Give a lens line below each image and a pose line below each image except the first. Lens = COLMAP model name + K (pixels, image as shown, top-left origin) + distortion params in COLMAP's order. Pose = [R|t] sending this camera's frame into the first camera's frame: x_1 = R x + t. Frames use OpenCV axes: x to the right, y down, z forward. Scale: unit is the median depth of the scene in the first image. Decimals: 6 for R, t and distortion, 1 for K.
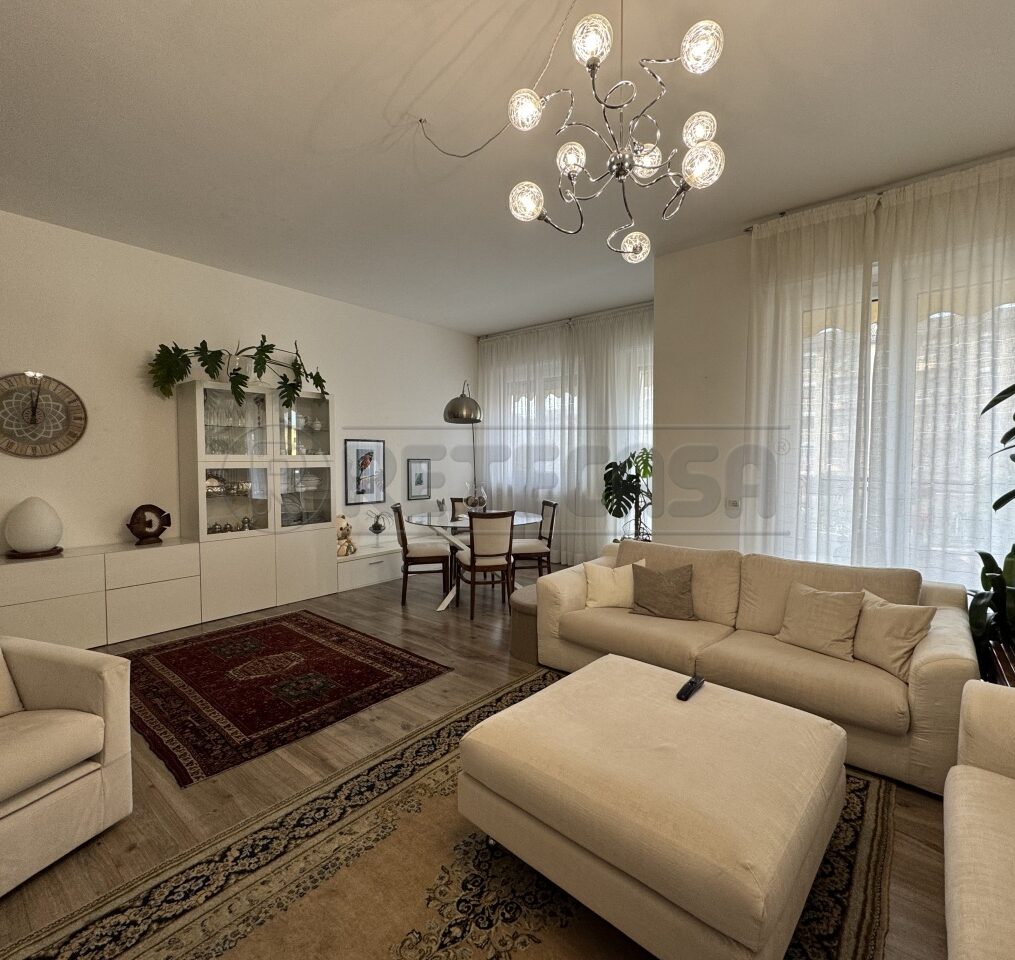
lens RADIAL K [[499.5, 0, 504.9], [0, 499.5, 480.0], [0, 0, 1]] dist [-0.001771, -0.000224]
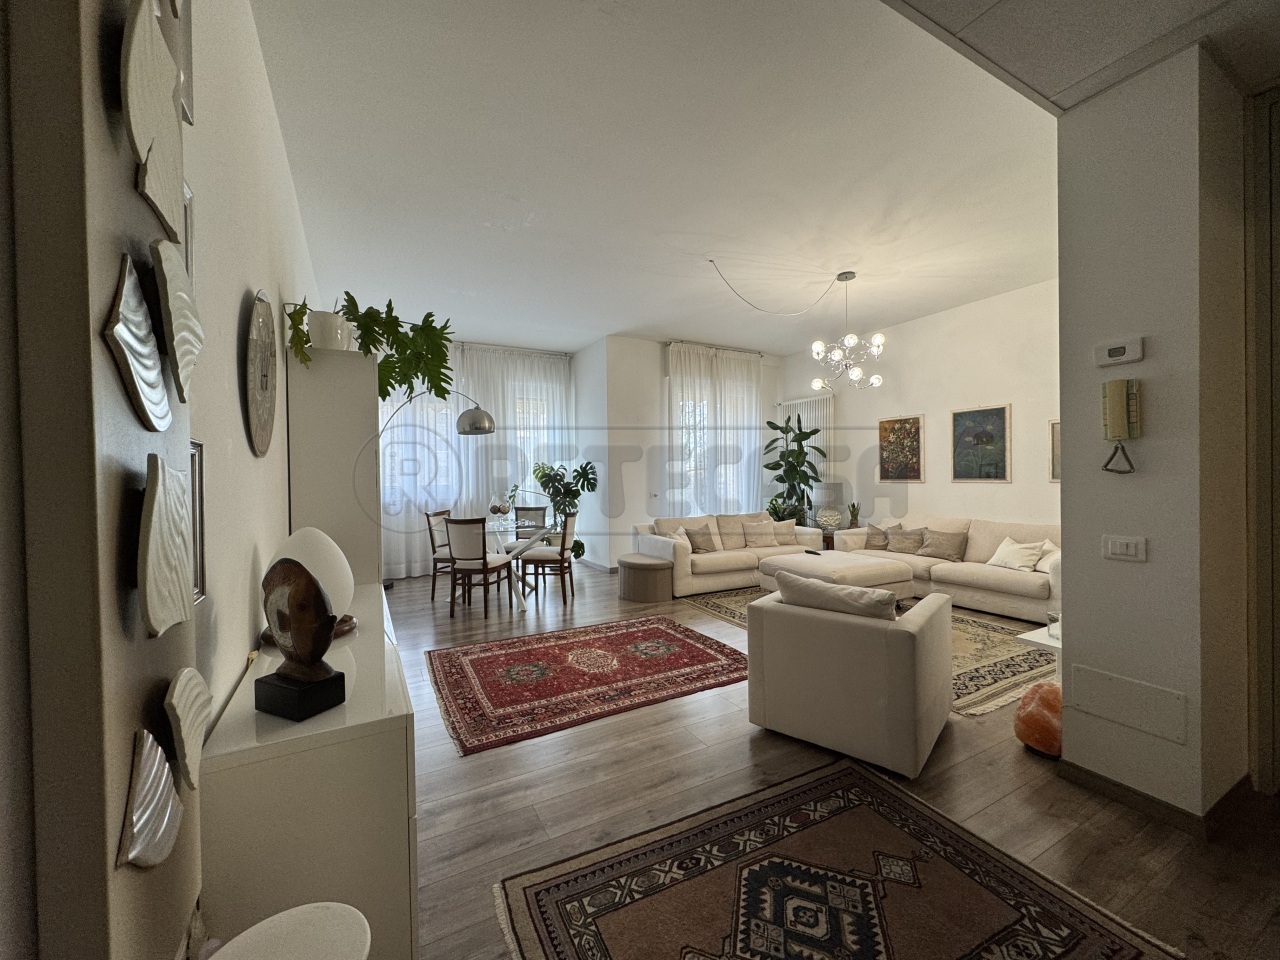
lens RADIAL K [[506.0, 0, 638.6], [0, 506.0, 478.8], [0, 0, 1]] dist [-0.000382, -0.000008]
pose [[0.372316, -0.010837, 0.928043, -1.455745], [0.046944, 0.998872, -0.007169, 0.000251], [-0.926918, 0.046235, 0.372404, 0.500327]]
